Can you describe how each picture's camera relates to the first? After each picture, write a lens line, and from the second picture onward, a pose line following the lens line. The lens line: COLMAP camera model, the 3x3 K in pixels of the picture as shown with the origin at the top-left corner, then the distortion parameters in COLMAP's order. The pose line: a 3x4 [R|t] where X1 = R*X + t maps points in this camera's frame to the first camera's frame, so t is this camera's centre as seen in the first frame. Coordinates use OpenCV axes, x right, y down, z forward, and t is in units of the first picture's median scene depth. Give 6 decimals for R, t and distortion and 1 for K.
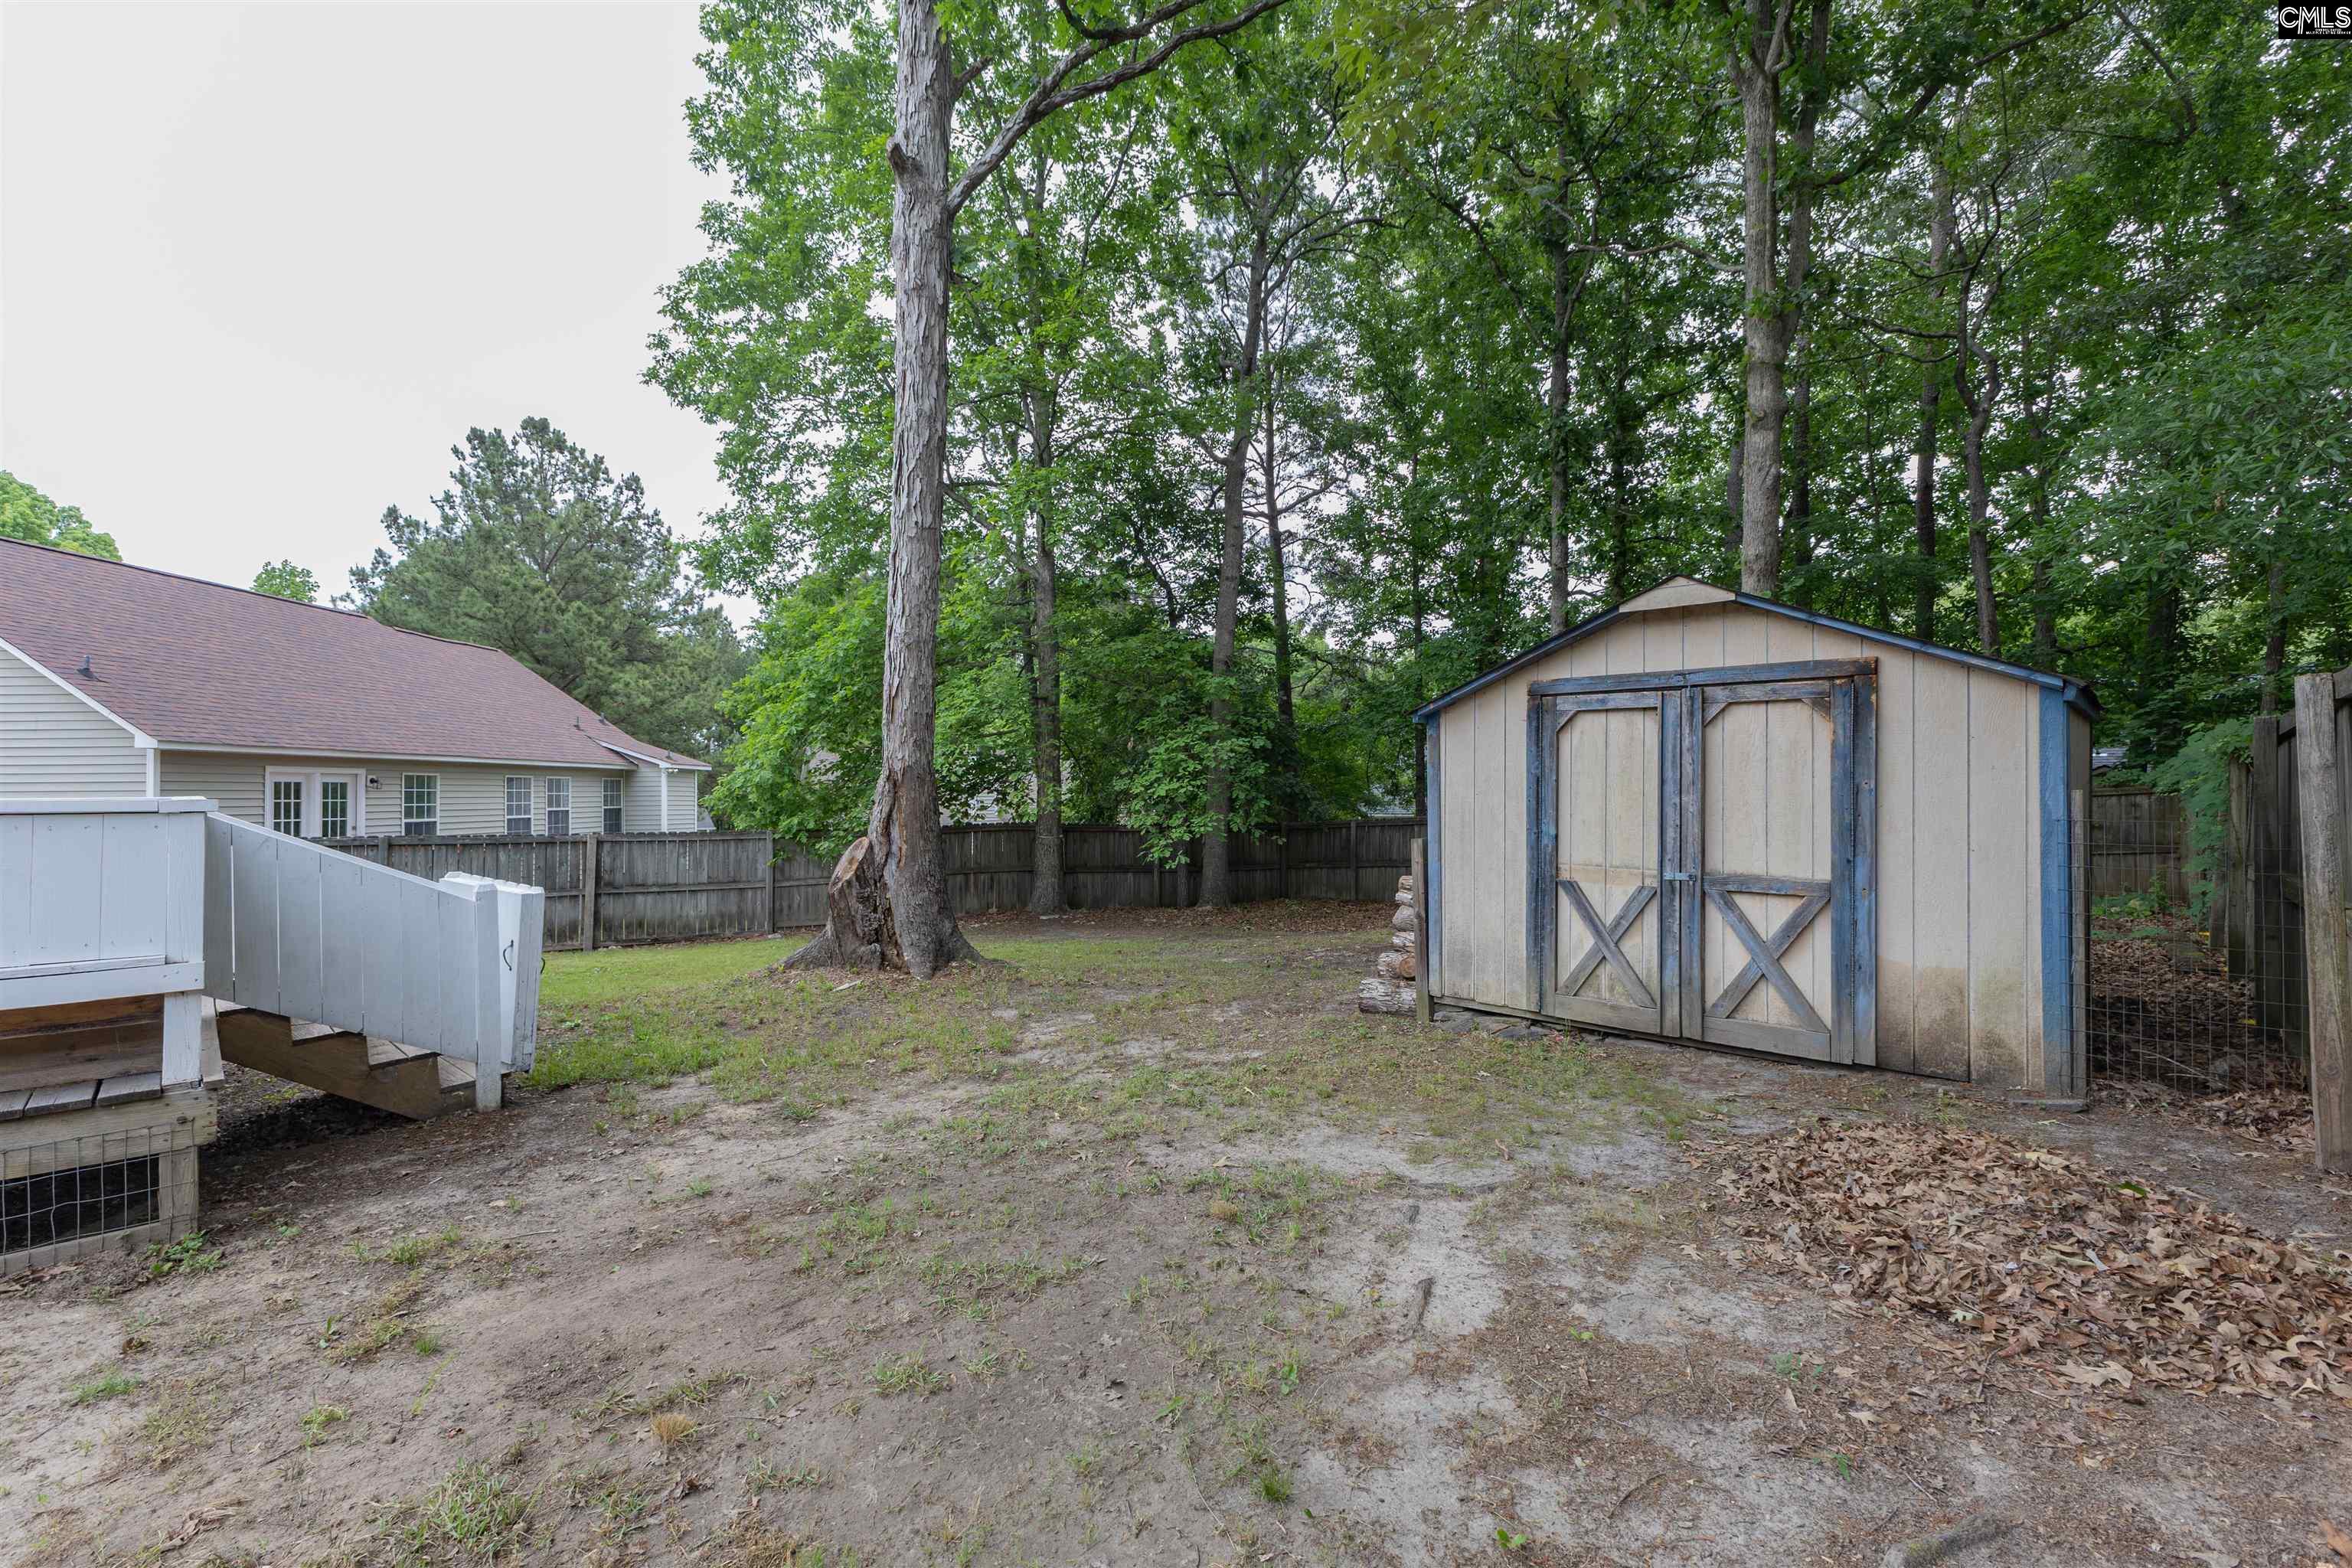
lens RADIAL K [[1022.4, 0, 1134.4], [0, 1022.4, 782.2], [0, 0, 1]] dist [0.013984, -0.004909]
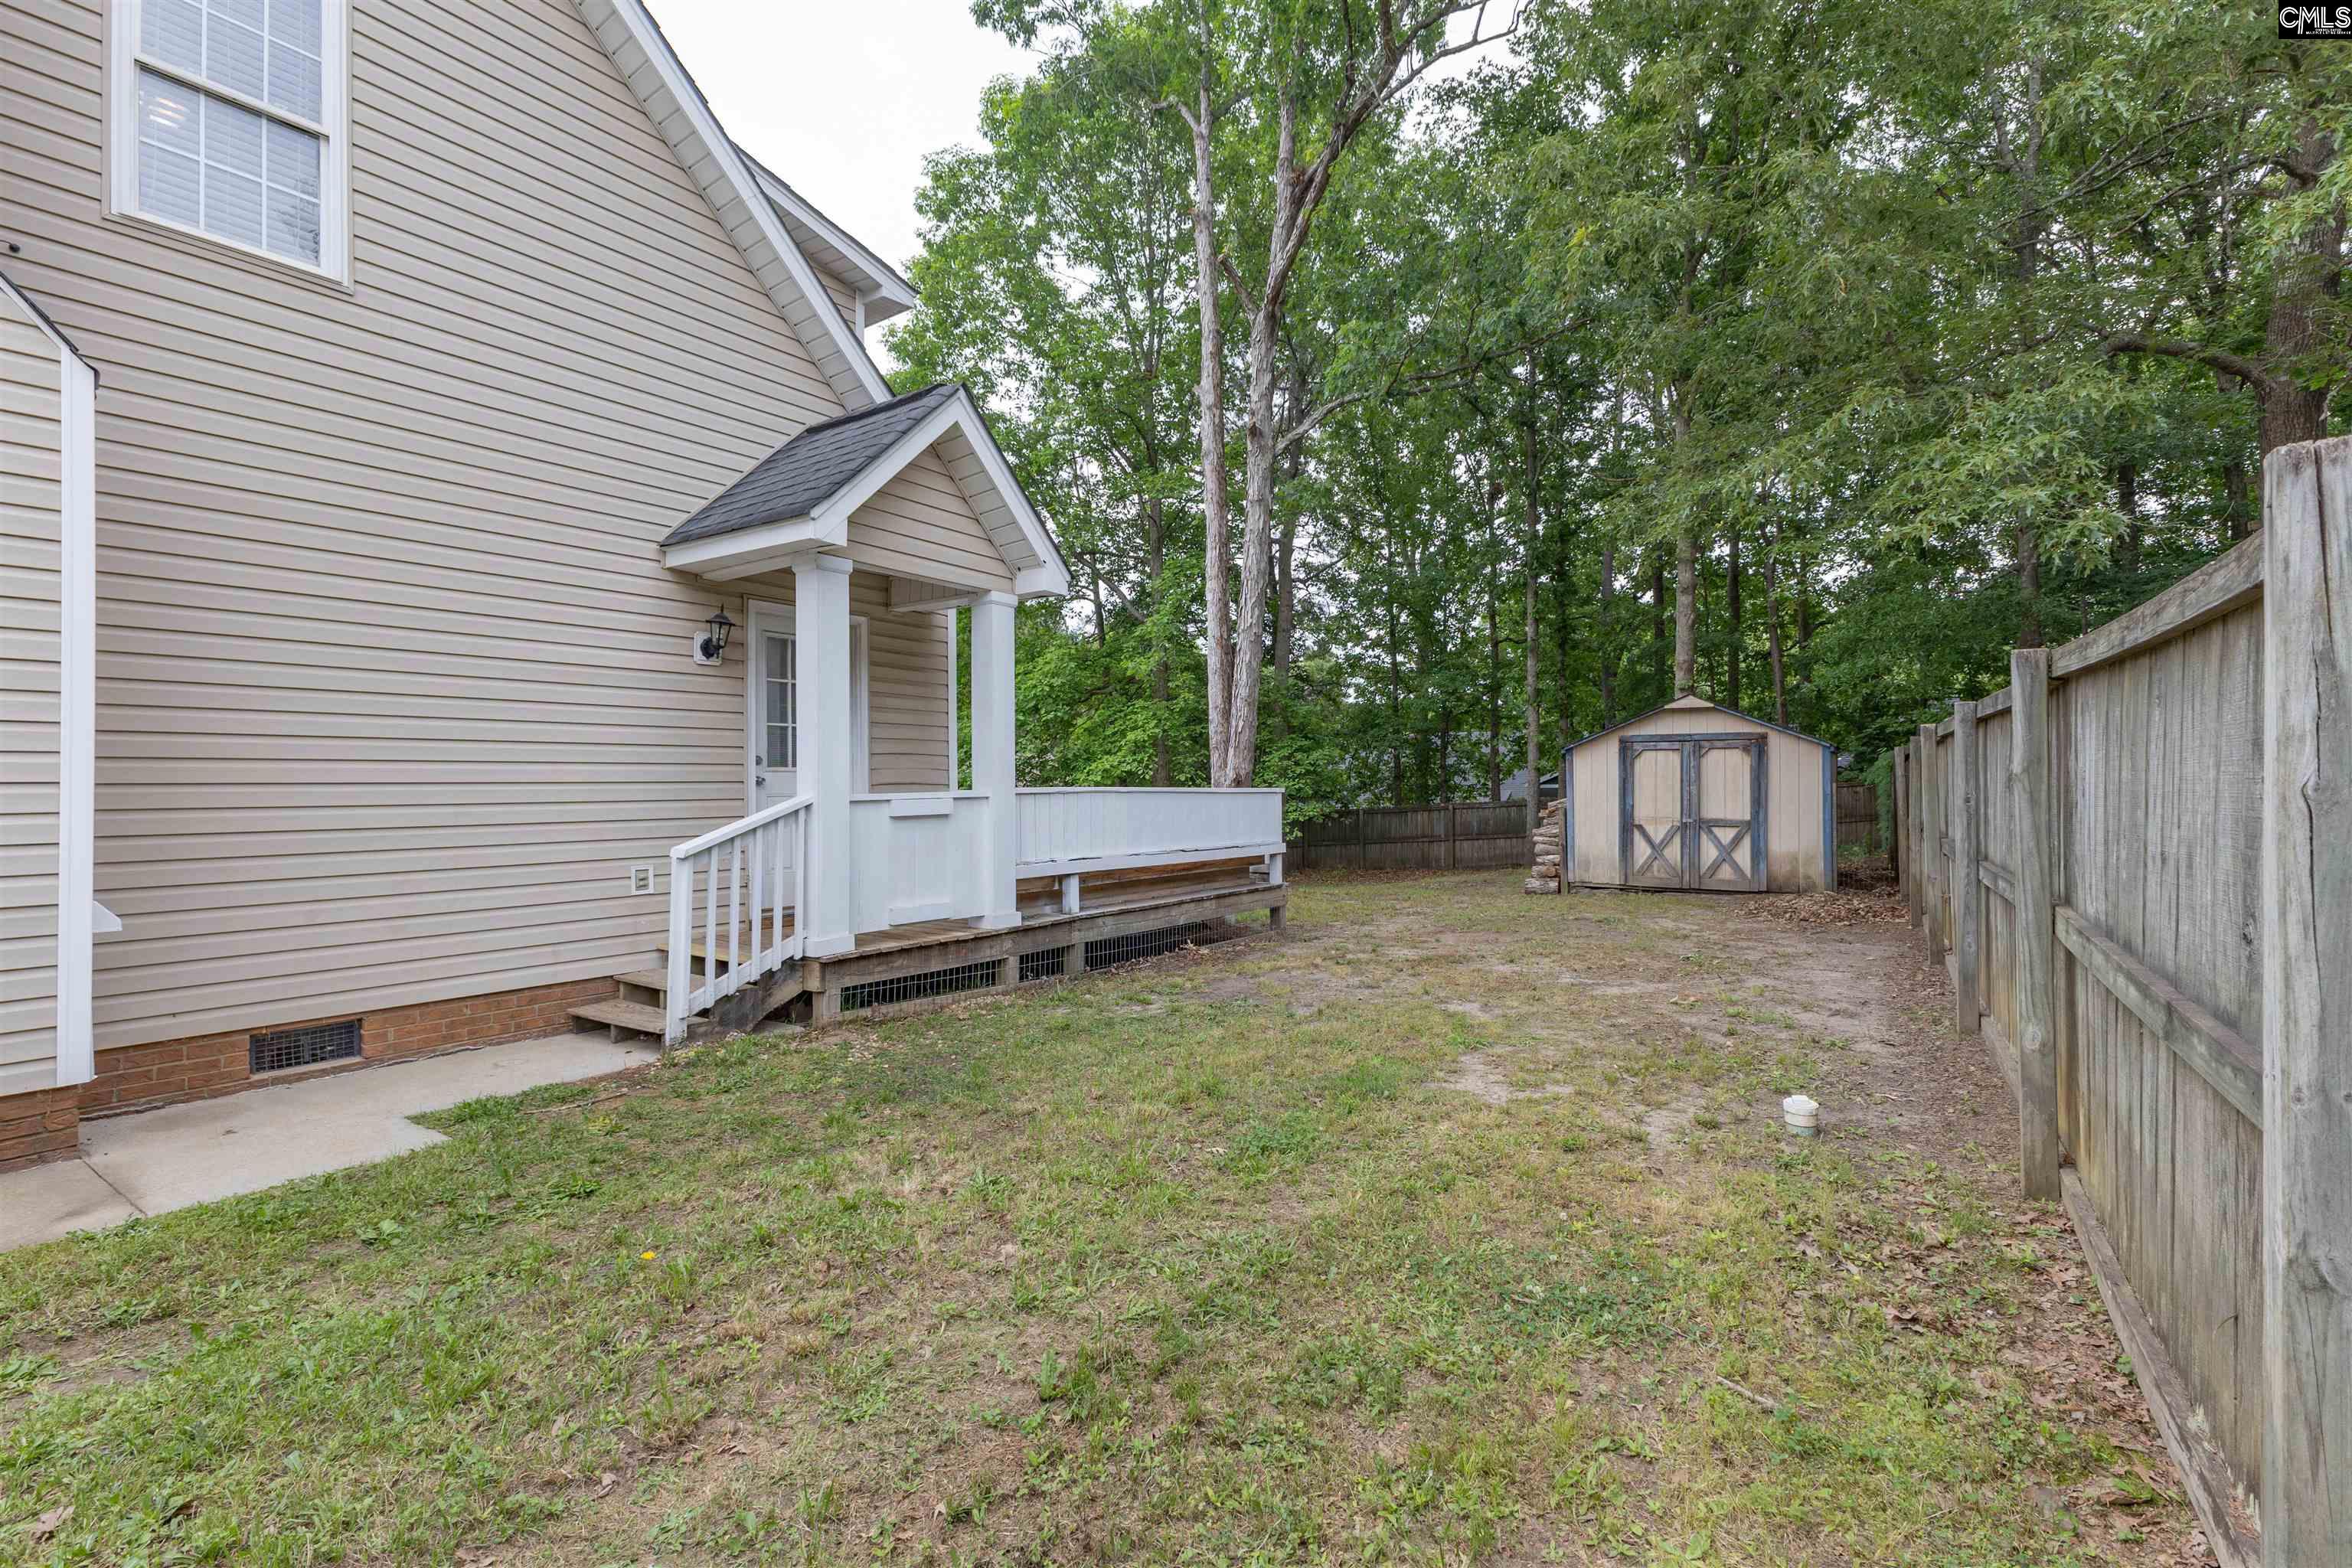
lens RADIAL K [[1022.4, 0, 1184.1], [0, 1022.4, 772.9], [0, 0, 1]] dist [0.013984, -0.004909]
pose [[0.982177, 0.004056, 0.187912, -1.069159], [-0.002263, 0.999950, -0.009757, 0.007444], [-0.187943, 0.009158, 0.982137, -1.119060]]
